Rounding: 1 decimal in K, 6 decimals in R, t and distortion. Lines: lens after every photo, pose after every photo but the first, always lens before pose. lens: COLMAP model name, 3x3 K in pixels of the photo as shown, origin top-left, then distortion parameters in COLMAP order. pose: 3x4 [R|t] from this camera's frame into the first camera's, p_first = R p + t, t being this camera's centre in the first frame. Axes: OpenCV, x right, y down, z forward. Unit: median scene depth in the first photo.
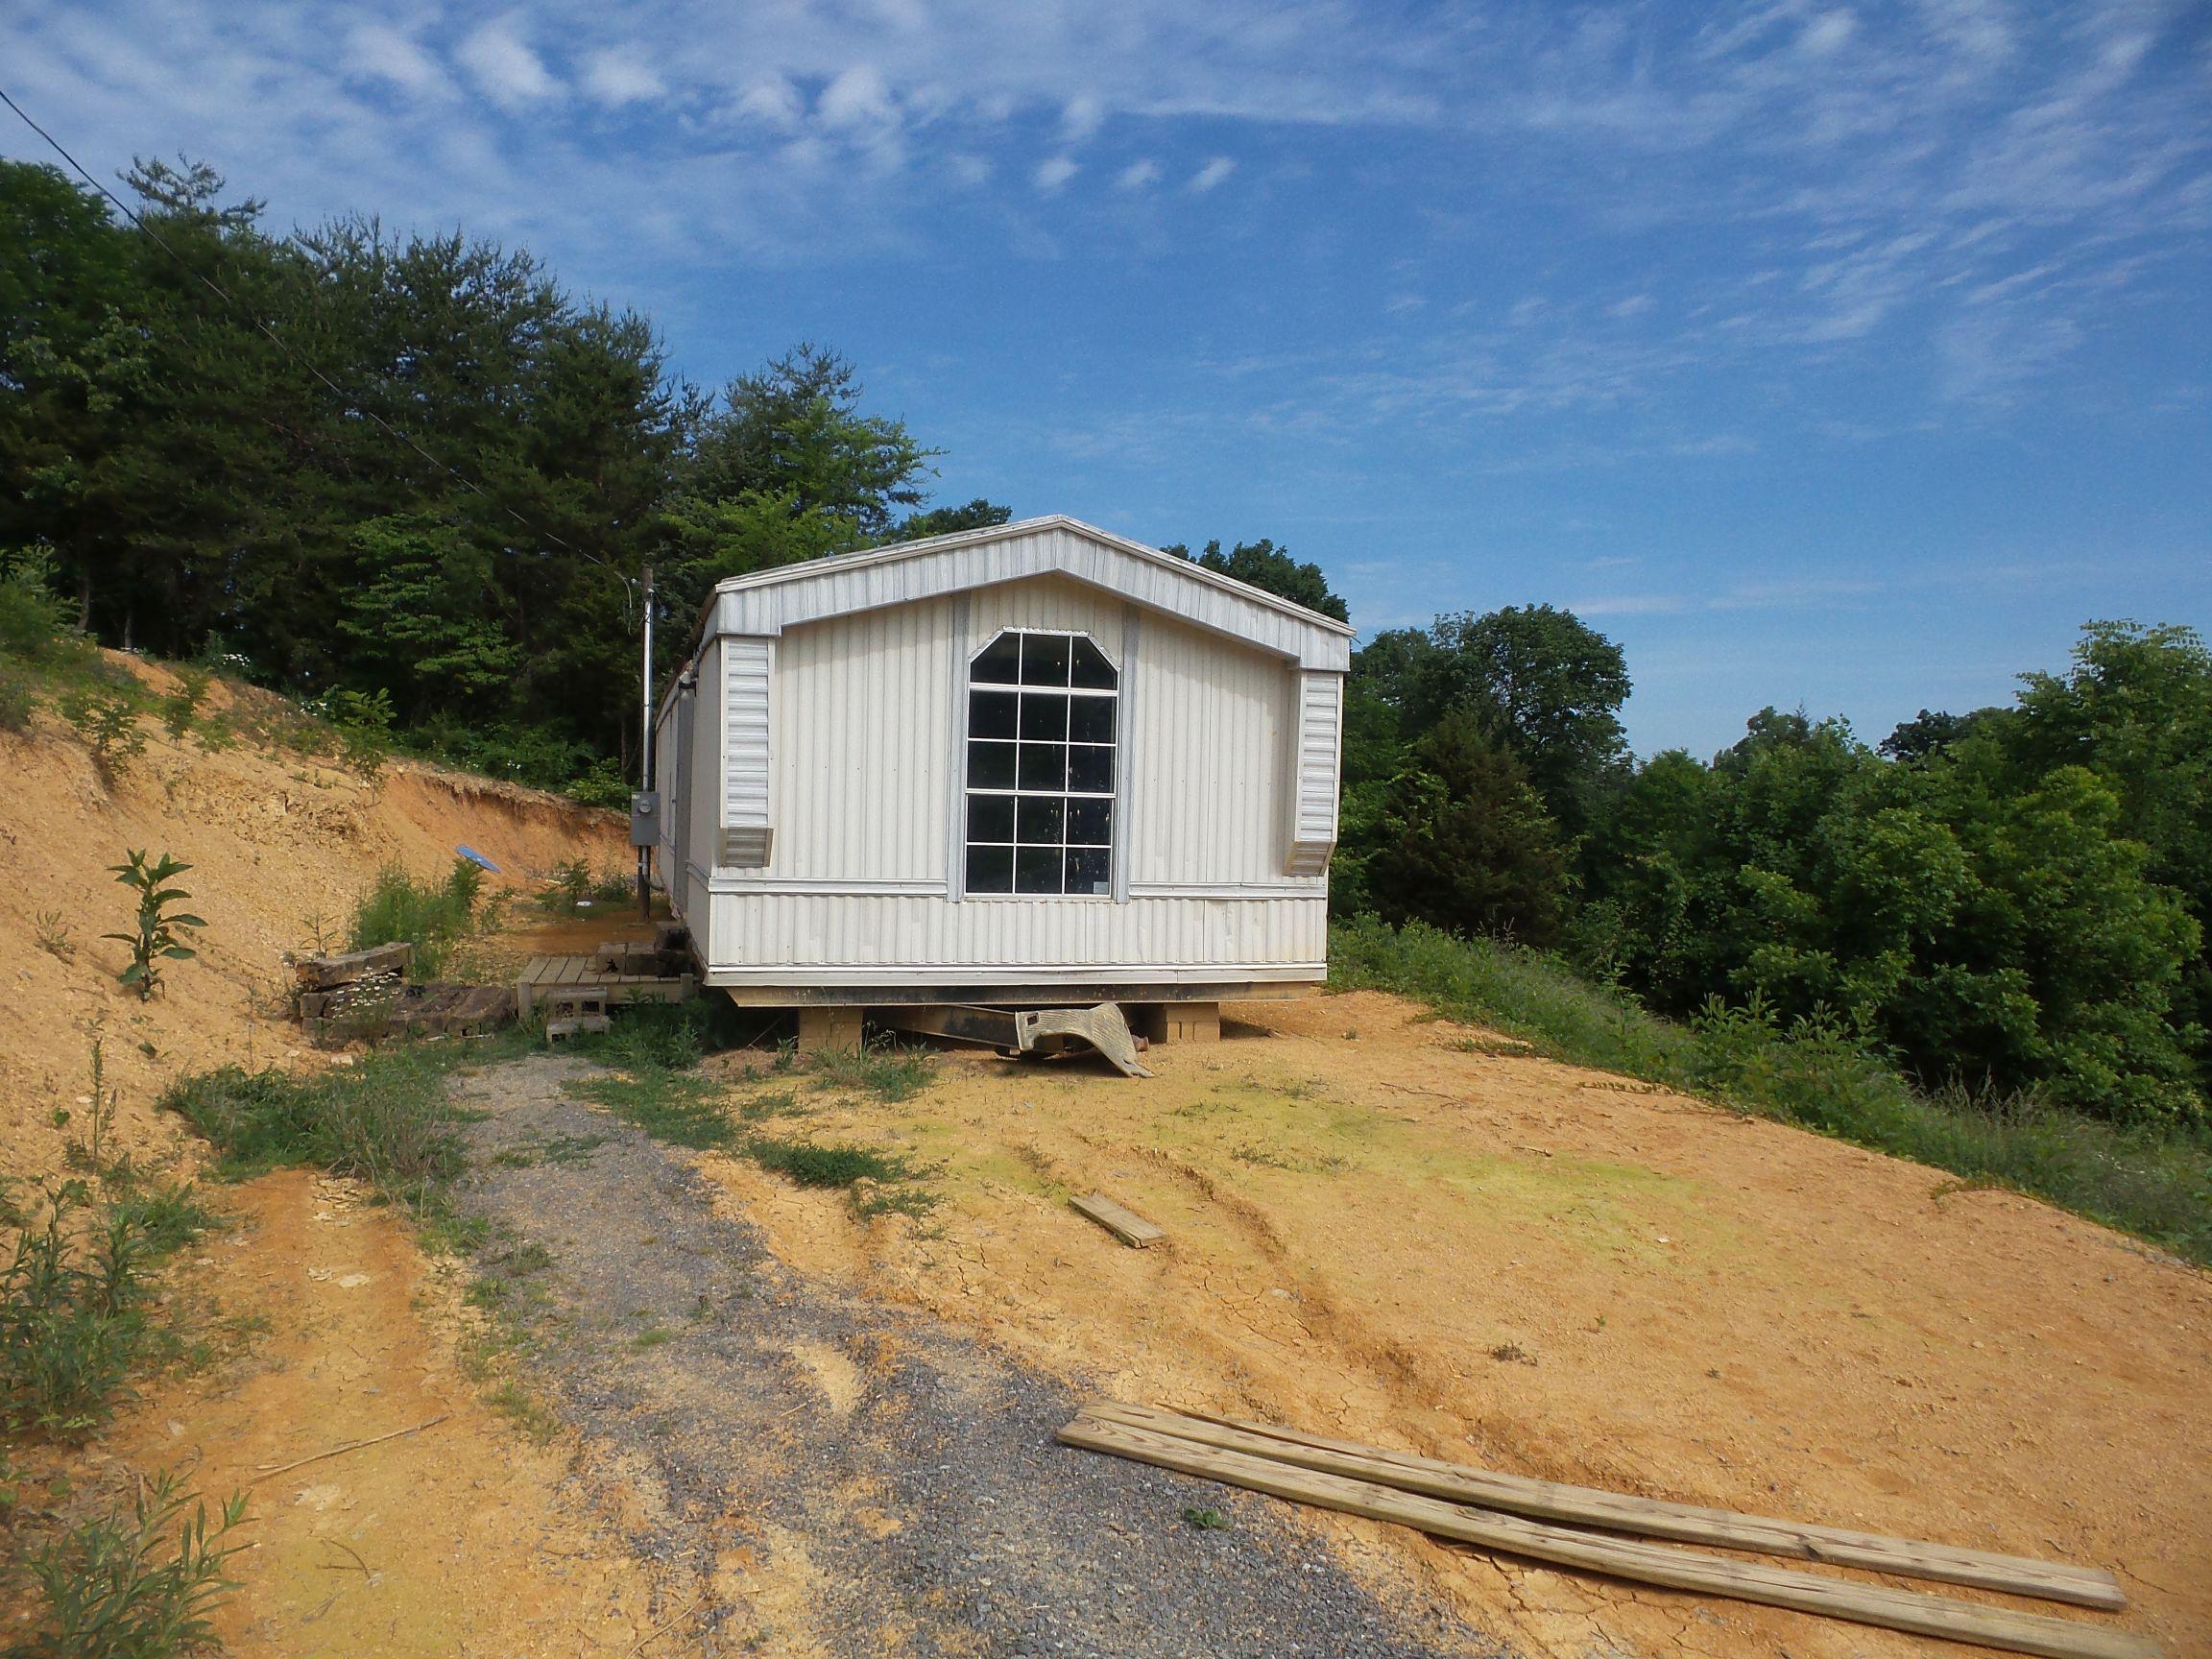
lens RADIAL K [[1517.1, 0, 1123.1], [0, 1517.1, 833.3], [0, 0, 1]] dist [-0.005360, 0.006866]
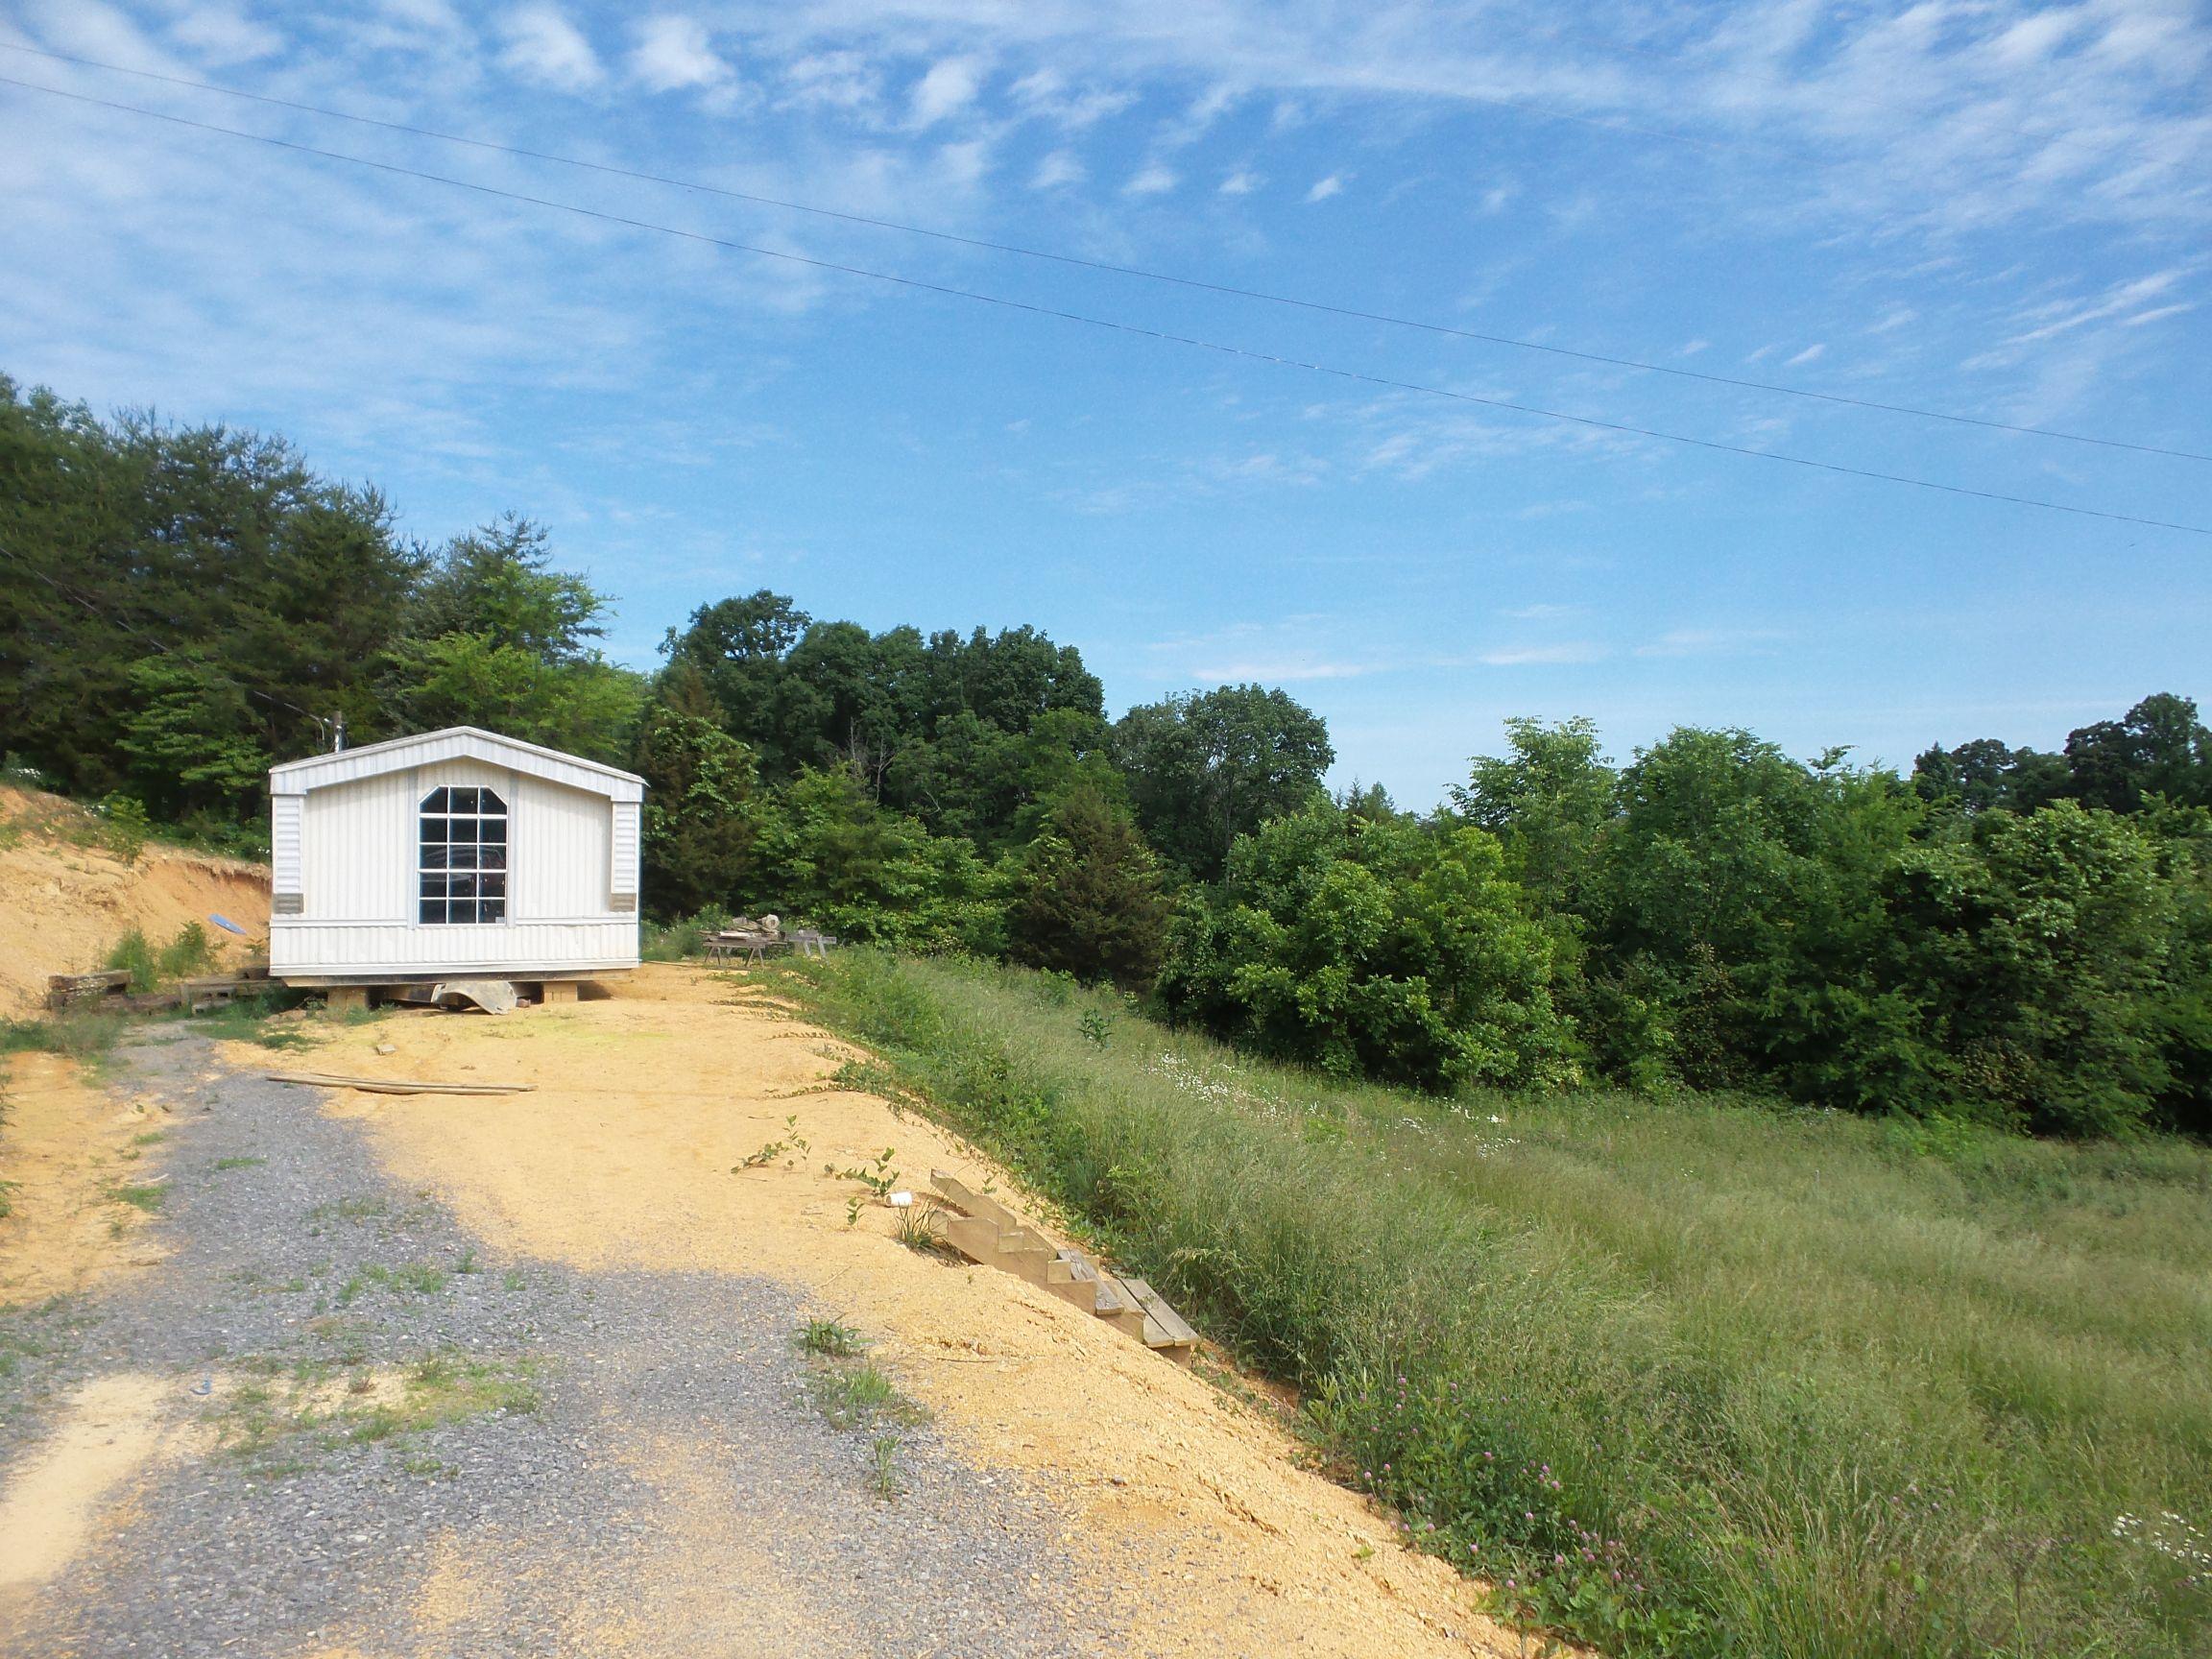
lens RADIAL K [[1512.3, 0, 1123.4], [0, 1512.3, 834.3], [0, 0, 1]] dist [0.012308, -0.025092]
pose [[0.995719, -0.019208, 0.090409, 0.200036], [0.022632, 0.999059, -0.036997, 0.005509], [-0.089614, 0.038885, 0.995217, -0.319999]]
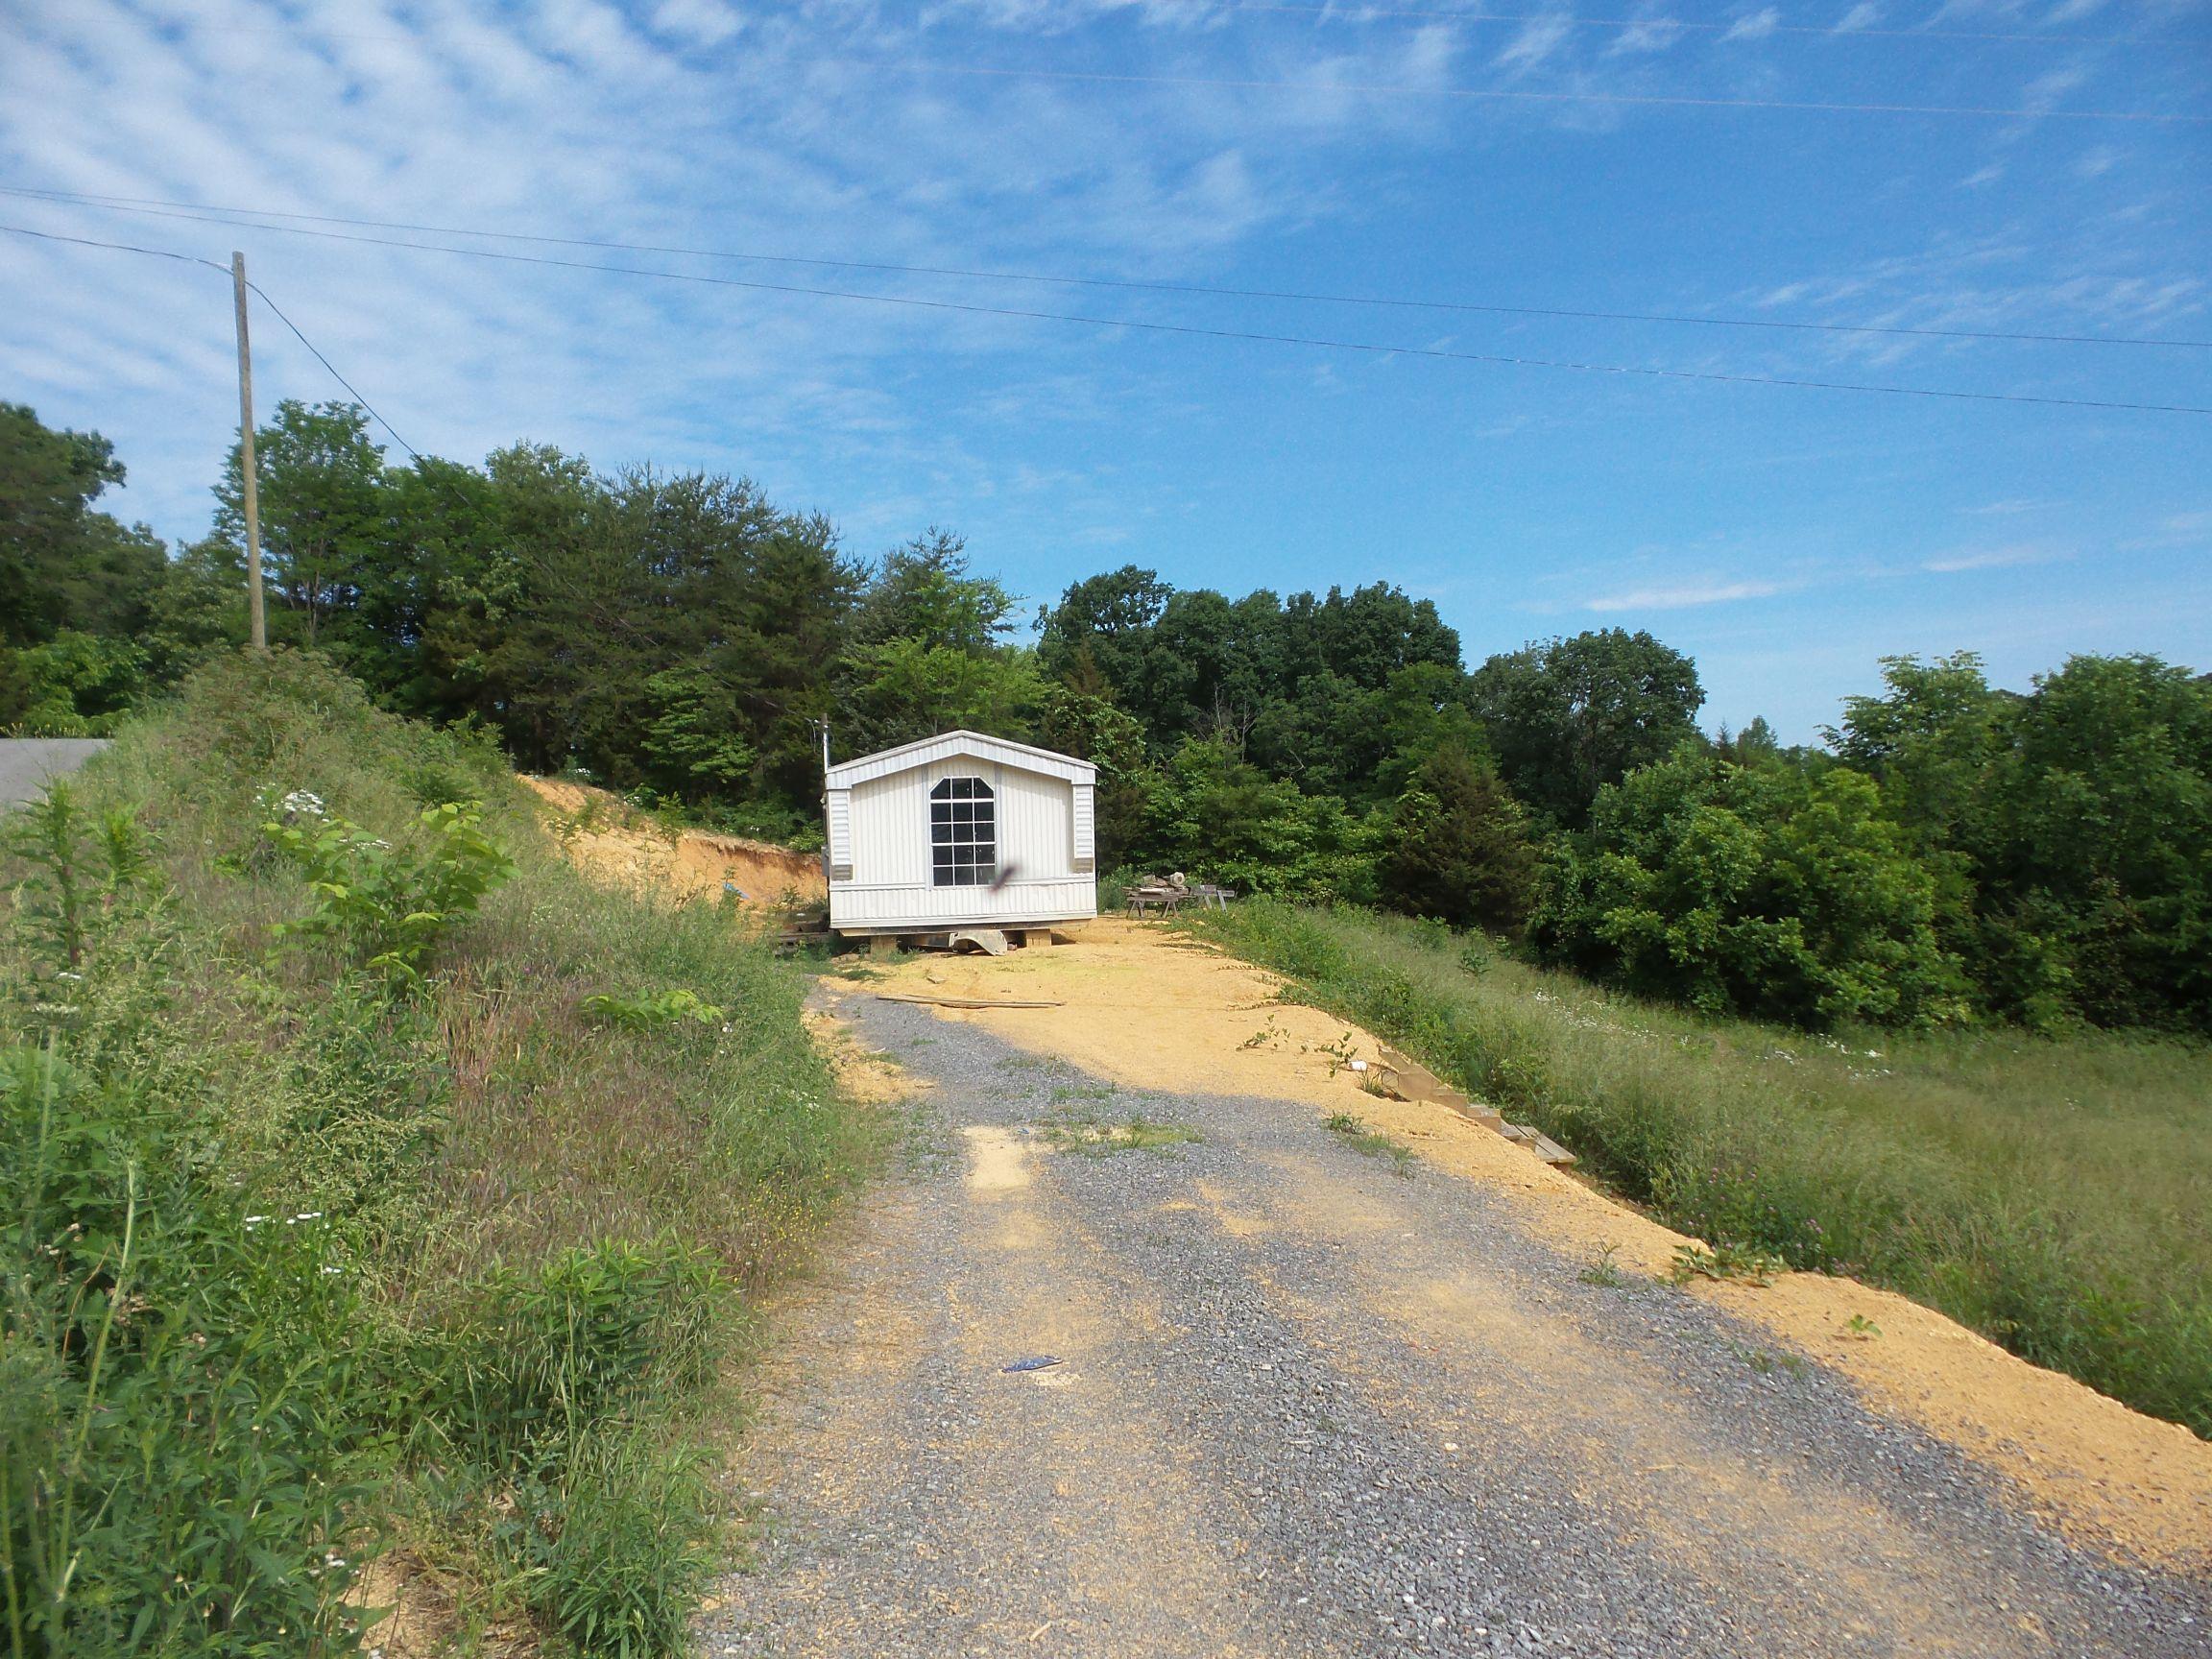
lens RADIAL K [[1510.6, 0, 1115.3], [0, 1510.6, 842.1], [0, 0, 1]] dist [-0.009880, 0.001283]
pose [[0.987416, -0.052636, -0.149128, 0.181815], [0.051739, 0.998612, -0.009891, 0.002264], [0.149441, 0.002050, 0.988768, -0.447172]]
